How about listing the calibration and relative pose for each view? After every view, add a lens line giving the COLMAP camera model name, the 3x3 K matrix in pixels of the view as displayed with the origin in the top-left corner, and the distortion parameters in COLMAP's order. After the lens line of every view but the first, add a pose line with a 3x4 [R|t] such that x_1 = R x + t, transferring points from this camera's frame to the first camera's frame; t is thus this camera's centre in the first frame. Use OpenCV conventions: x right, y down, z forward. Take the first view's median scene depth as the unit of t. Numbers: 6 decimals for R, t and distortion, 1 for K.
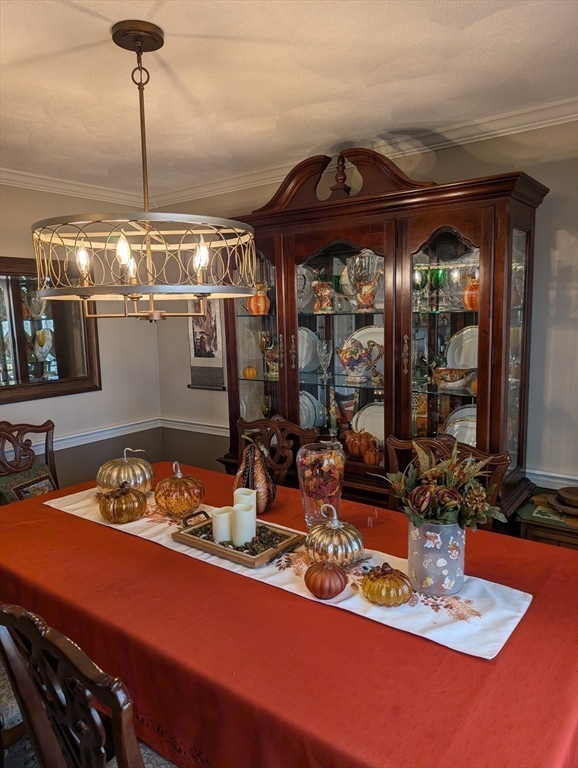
lens RADIAL K [[555.8, 0, 287.8], [0, 555.8, 383.8], [0, 0, 1]] dist [0.018980, 0.001874]
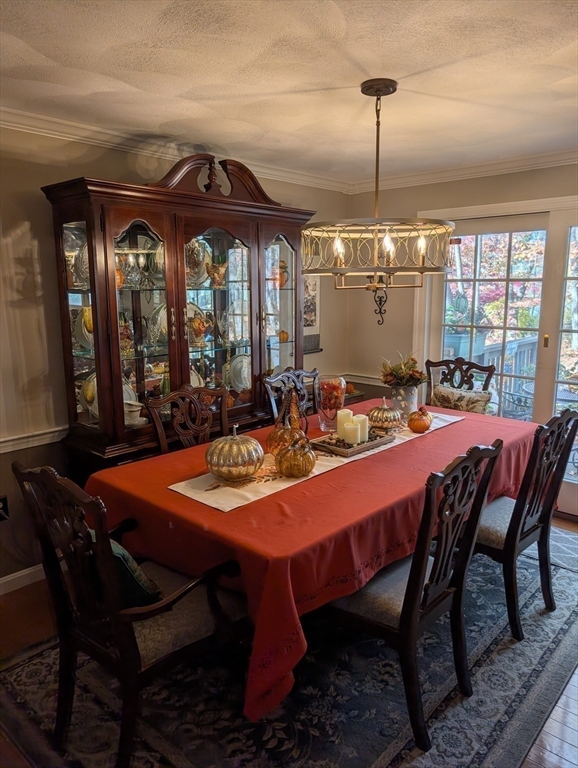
lens RADIAL K [[555.8, 0, 289.6], [0, 555.8, 384.1], [0, 0, 1]] dist [0.018980, 0.001874]
pose [[0.093538, -0.152471, 0.983872, -1.421189], [0.130019, 0.981612, 0.139759, -0.090496], [-0.987090, 0.114849, 0.111642, 0.917460]]
